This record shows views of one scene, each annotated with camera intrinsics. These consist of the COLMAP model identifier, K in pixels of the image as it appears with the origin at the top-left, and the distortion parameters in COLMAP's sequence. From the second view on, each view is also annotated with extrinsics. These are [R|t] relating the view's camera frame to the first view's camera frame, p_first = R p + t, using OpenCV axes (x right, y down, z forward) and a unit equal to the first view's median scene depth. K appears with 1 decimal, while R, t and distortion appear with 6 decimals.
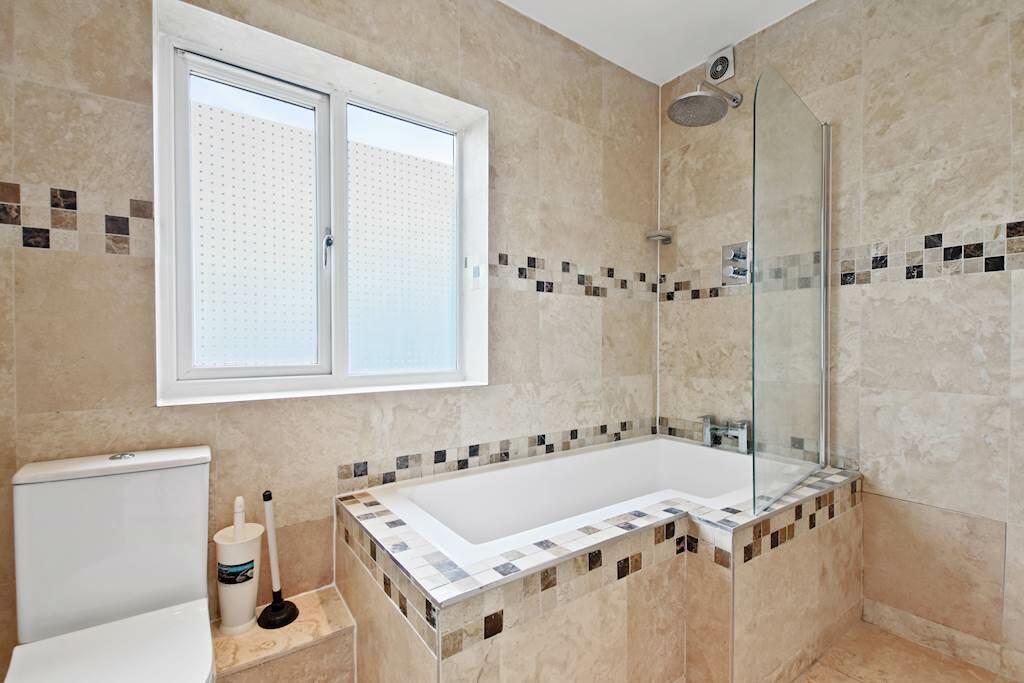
lens RADIAL K [[452.6, 0, 515.4], [0, 452.6, 343.1], [0, 0, 1]] dist [0.024510, -0.017636]
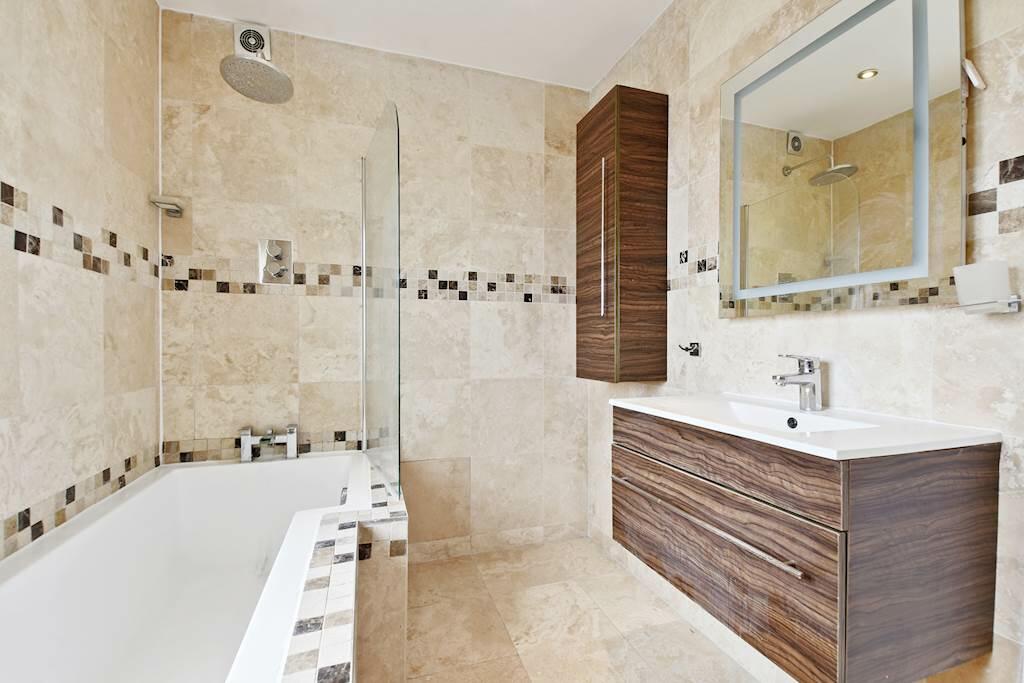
lens RADIAL K [[452.6, 0, 515.4], [0, 452.6, 343.1], [0, 0, 1]] dist [0.024510, -0.017636]
pose [[0.294830, 0.006361, 0.955528, -0.278371], [-0.003383, 0.999979, -0.005613, -0.000355], [-0.955544, -0.001578, 0.294846, 0.248969]]
